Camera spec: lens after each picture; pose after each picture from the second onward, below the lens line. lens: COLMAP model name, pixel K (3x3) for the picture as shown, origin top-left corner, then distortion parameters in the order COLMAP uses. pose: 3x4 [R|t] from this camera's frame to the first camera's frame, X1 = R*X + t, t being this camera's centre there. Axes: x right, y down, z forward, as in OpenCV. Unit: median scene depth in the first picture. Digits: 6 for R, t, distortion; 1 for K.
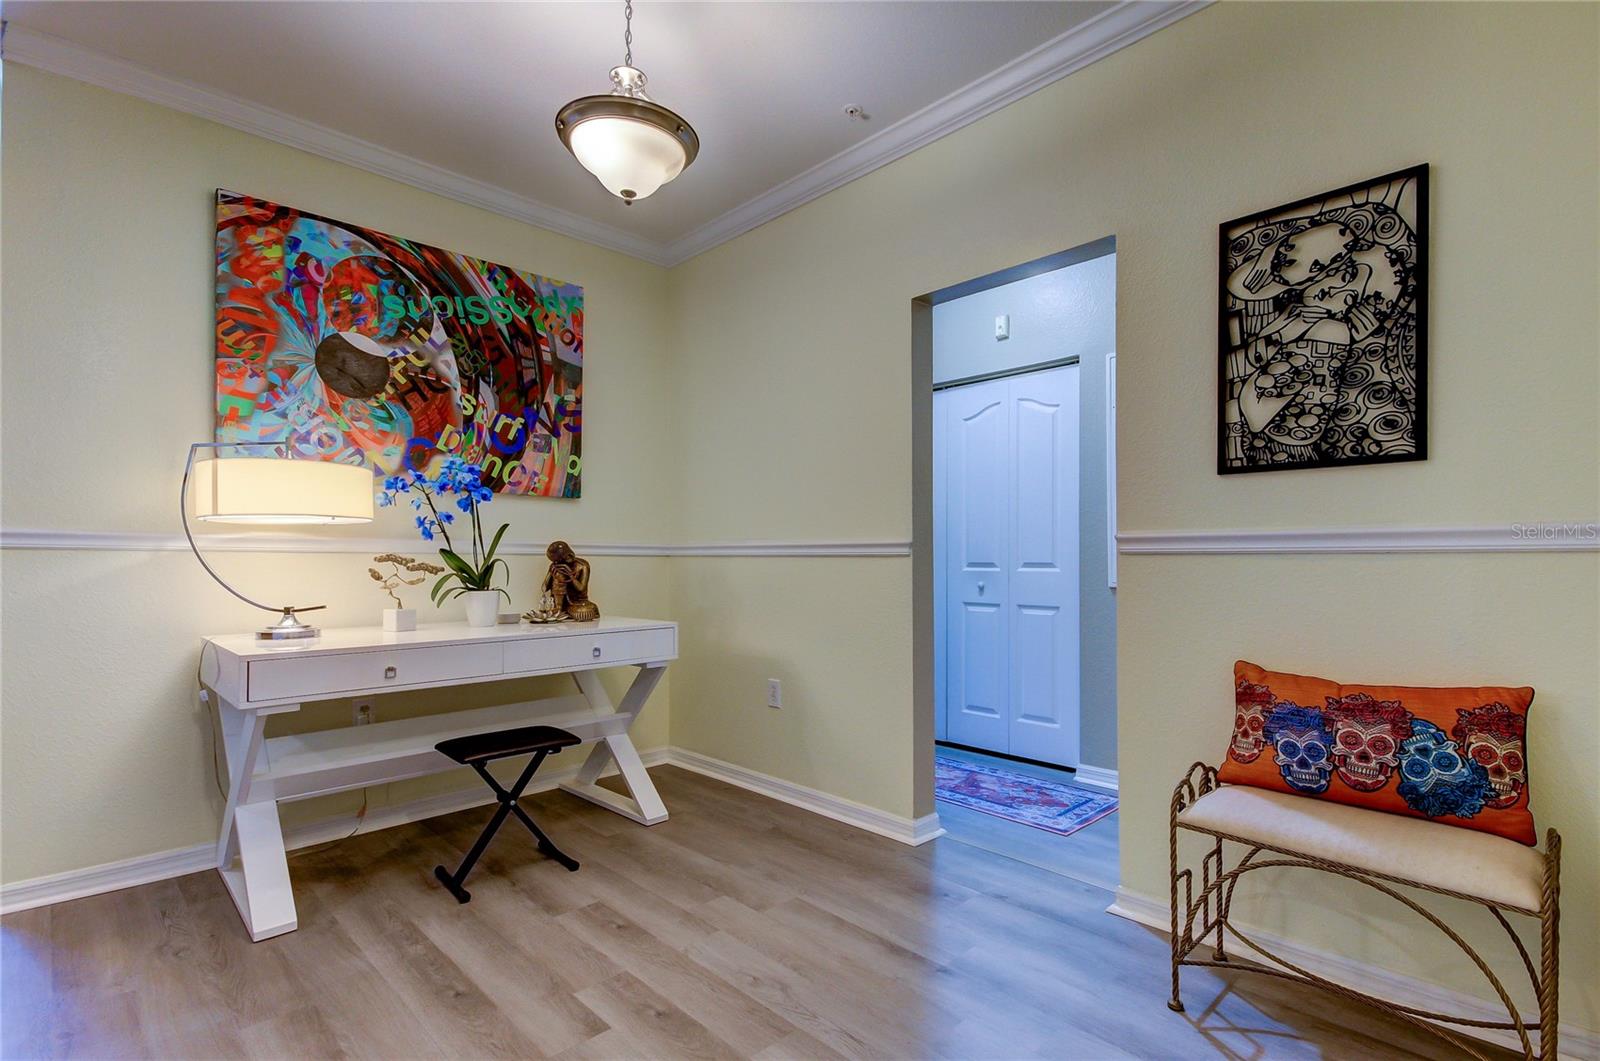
lens RADIAL K [[744.8, 0, 796.0], [0, 744.8, 553.5], [0, 0, 1]] dist [0.020307, -0.005532]
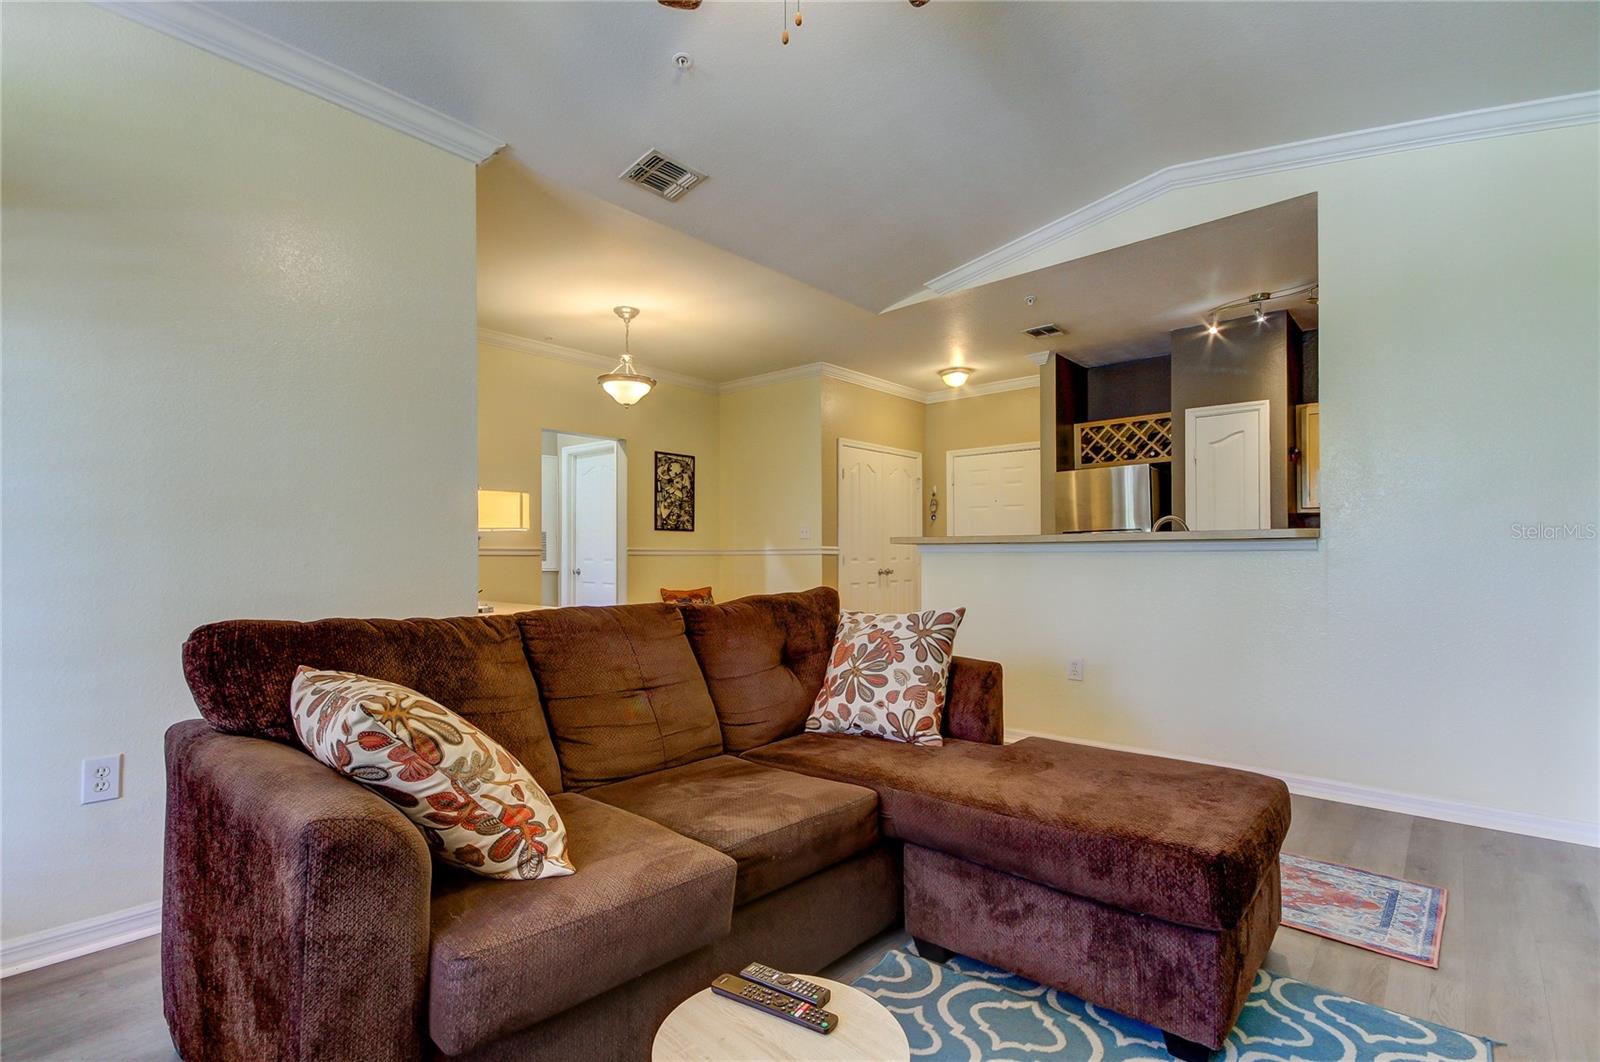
lens RADIAL K [[744.8, 0, 799.6], [0, 744.8, 537.1], [0, 0, 1]] dist [0.020307, -0.005532]
pose [[-0.062617, 0.026609, 0.997683, -2.271419], [-0.006899, 0.999609, -0.027093, 0.004400], [-0.998014, -0.008580, -0.062409, 0.509957]]
